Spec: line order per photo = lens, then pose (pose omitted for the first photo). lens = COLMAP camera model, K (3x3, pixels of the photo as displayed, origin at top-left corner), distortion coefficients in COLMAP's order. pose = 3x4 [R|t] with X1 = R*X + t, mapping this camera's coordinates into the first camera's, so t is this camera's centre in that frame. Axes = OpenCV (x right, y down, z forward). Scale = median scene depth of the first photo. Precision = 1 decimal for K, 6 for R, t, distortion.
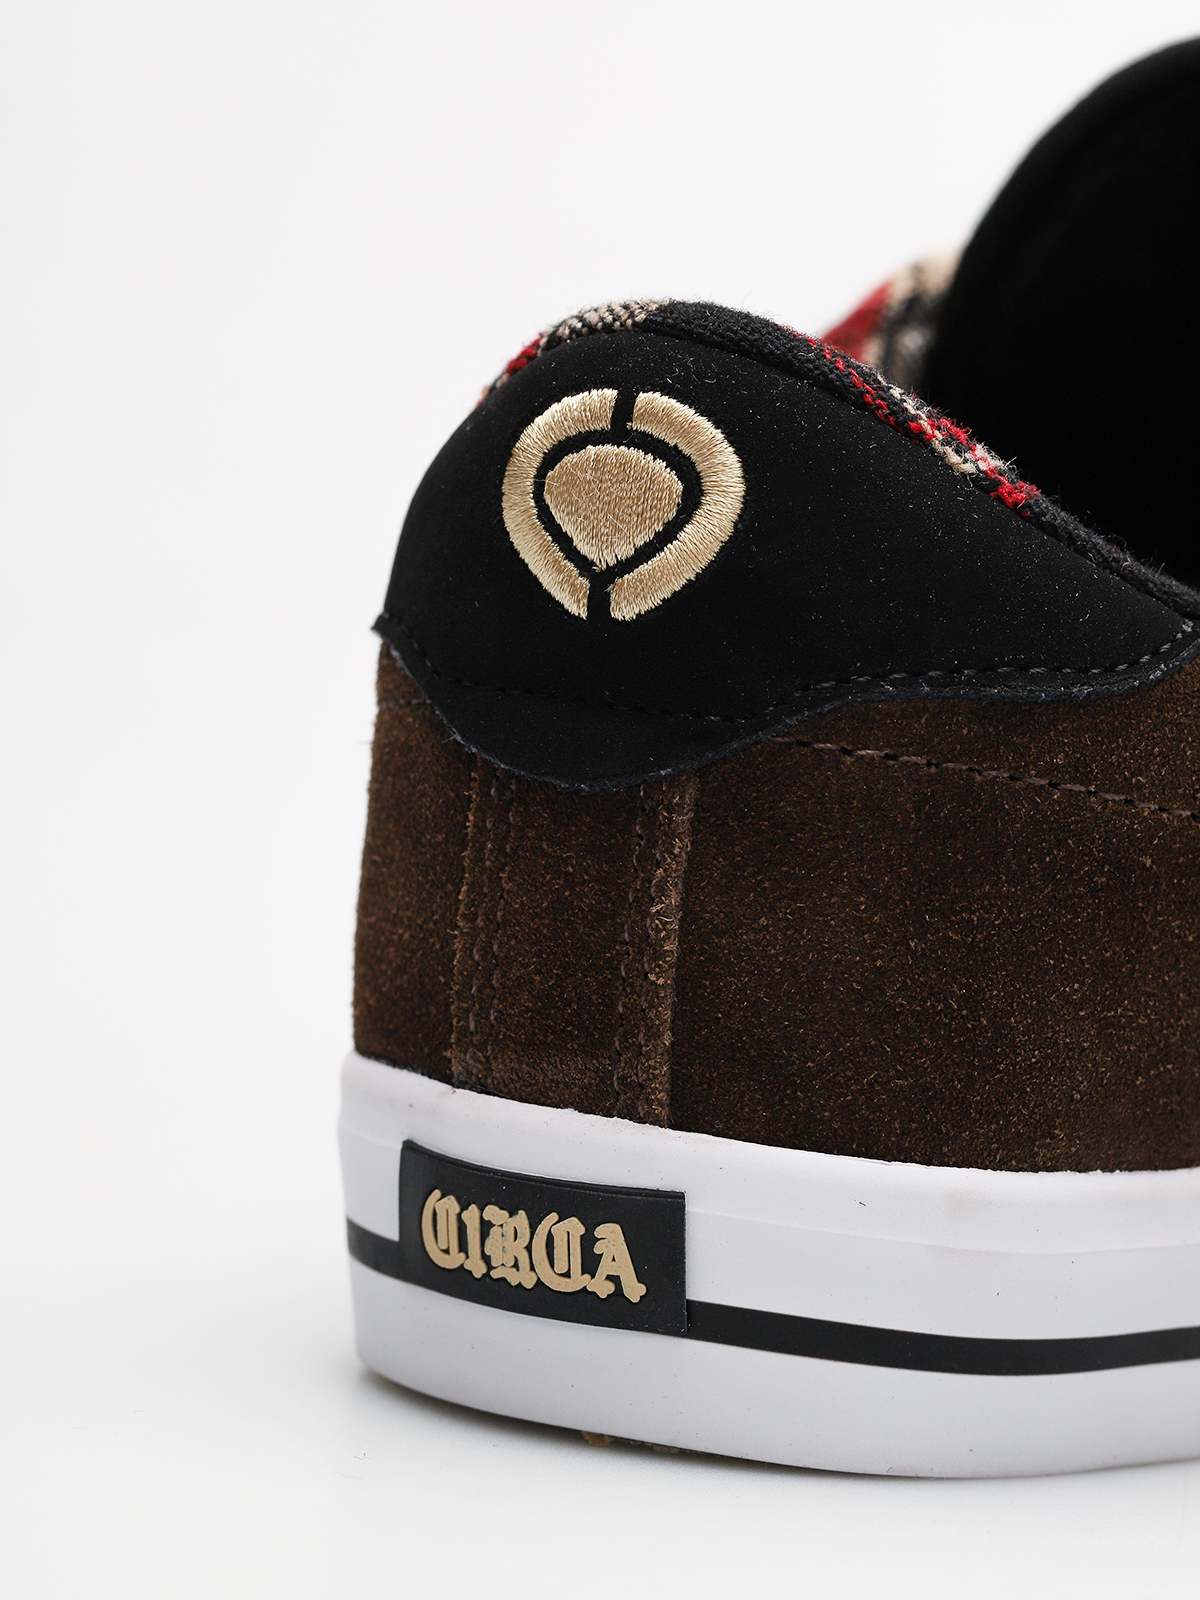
lens RADIAL K [[6262.6, 0, 600.6], [0, 6262.6, 803.6], [0, 0, 1]] dist [0.156710, 0.000000]
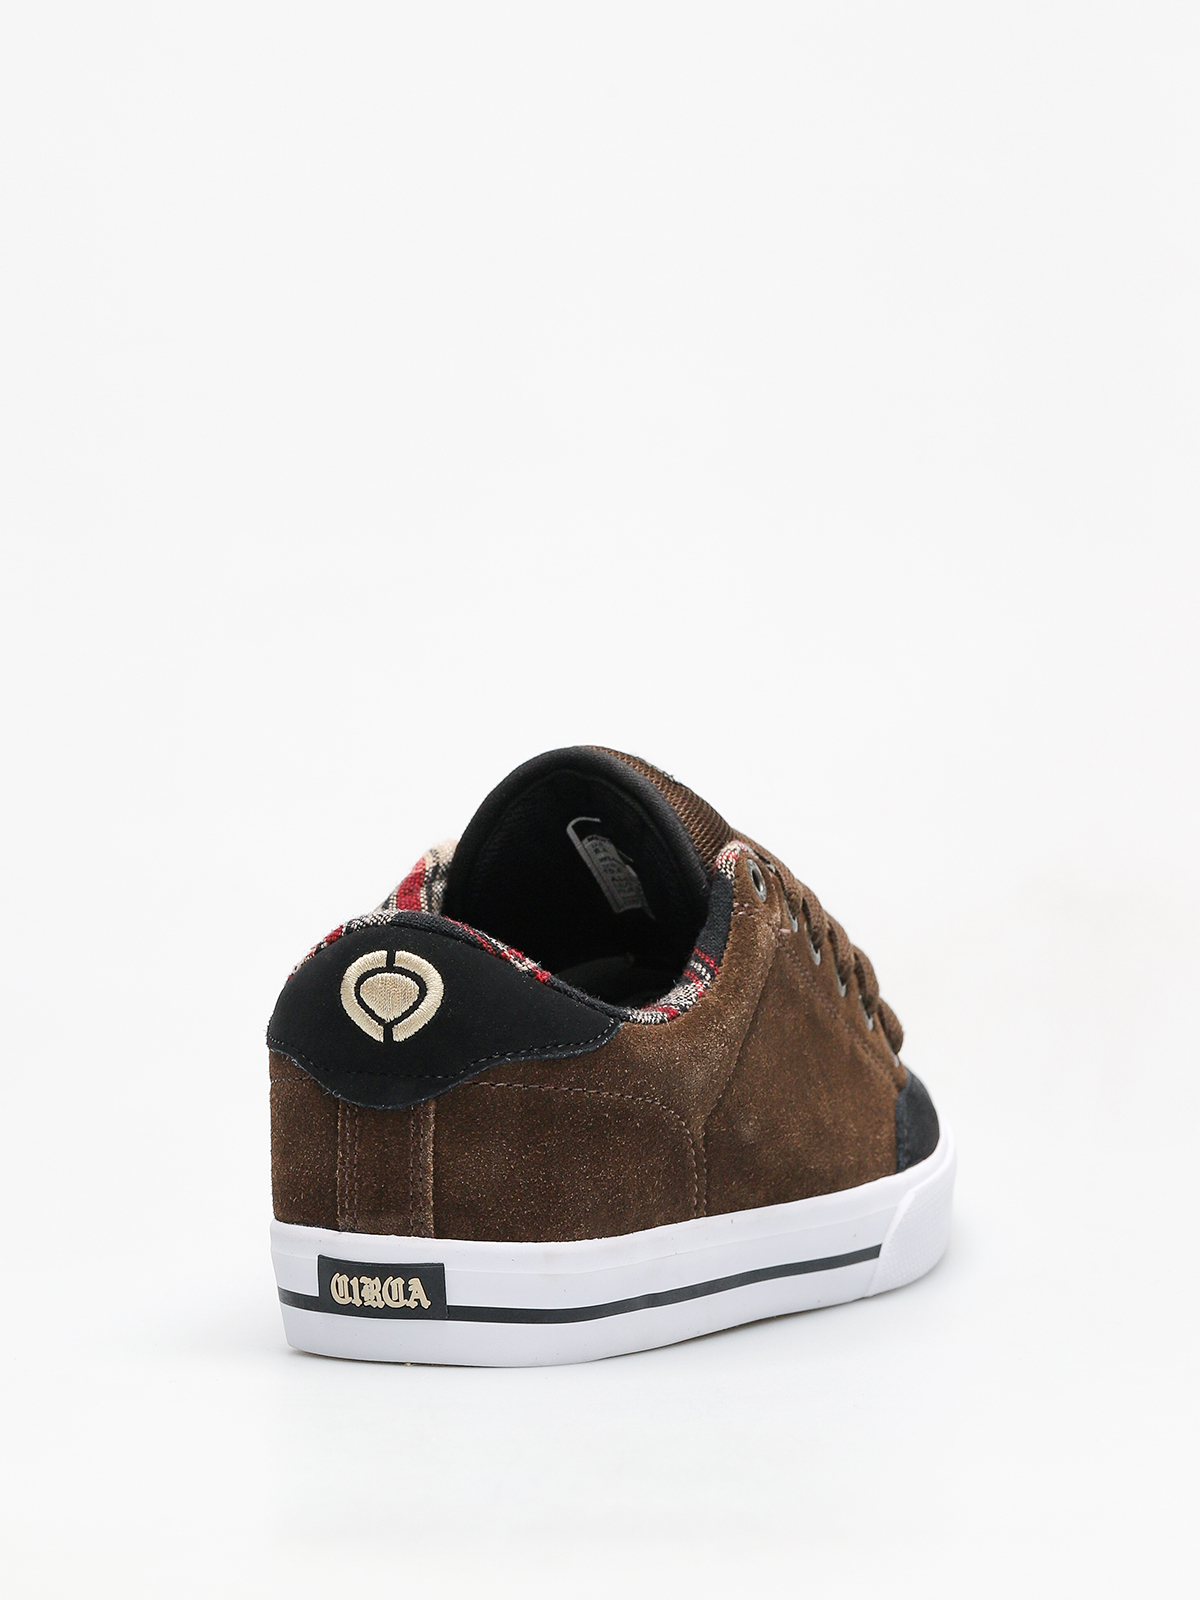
lens RADIAL K [[6262.6, 0, 598.9], [0, 6262.6, 799.5], [0, 0, 1]] dist [0.156710, 0.000000]
pose [[0.978976, -0.089055, 0.183510, -0.373346], [0.092397, 0.995675, -0.009723, -0.094389], [-0.181851, 0.026474, 0.982970, -1.512220]]
